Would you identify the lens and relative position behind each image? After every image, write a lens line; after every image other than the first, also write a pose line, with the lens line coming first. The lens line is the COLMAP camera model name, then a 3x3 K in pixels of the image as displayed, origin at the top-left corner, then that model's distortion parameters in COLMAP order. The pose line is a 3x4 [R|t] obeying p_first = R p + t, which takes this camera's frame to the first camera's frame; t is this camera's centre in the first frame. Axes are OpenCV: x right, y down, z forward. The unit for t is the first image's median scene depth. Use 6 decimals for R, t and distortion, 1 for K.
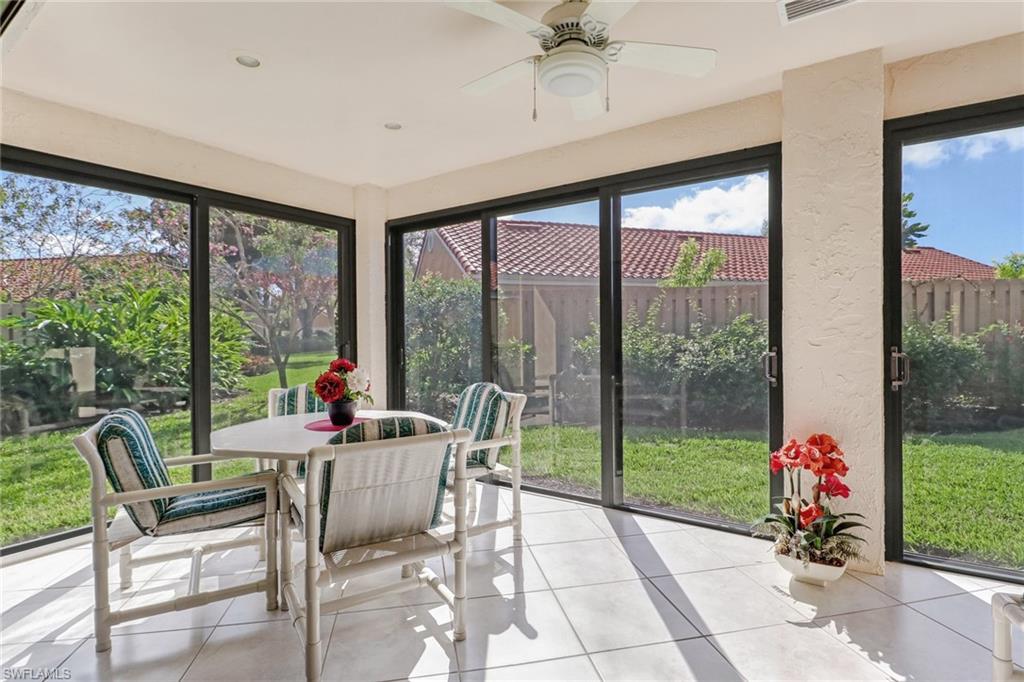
lens RADIAL K [[489.2, 0, 505.2], [0, 489.2, 332.3], [0, 0, 1]] dist [-0.005825, -0.007134]
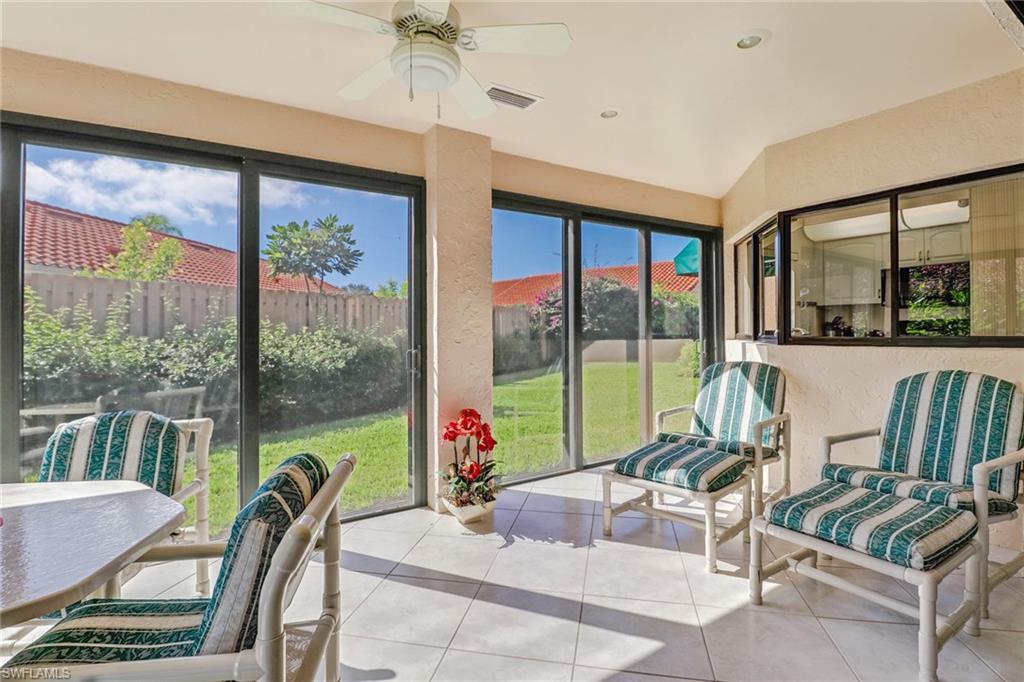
lens RADIAL K [[489.2, 0, 504.8], [0, 489.2, 322.9], [0, 0, 1]] dist [-0.005825, -0.007134]
pose [[0.376871, 0.018588, 0.926079, -0.396800], [0.007278, 0.999708, -0.023027, 0.004236], [-0.926237, 0.015418, 0.376625, 0.281286]]
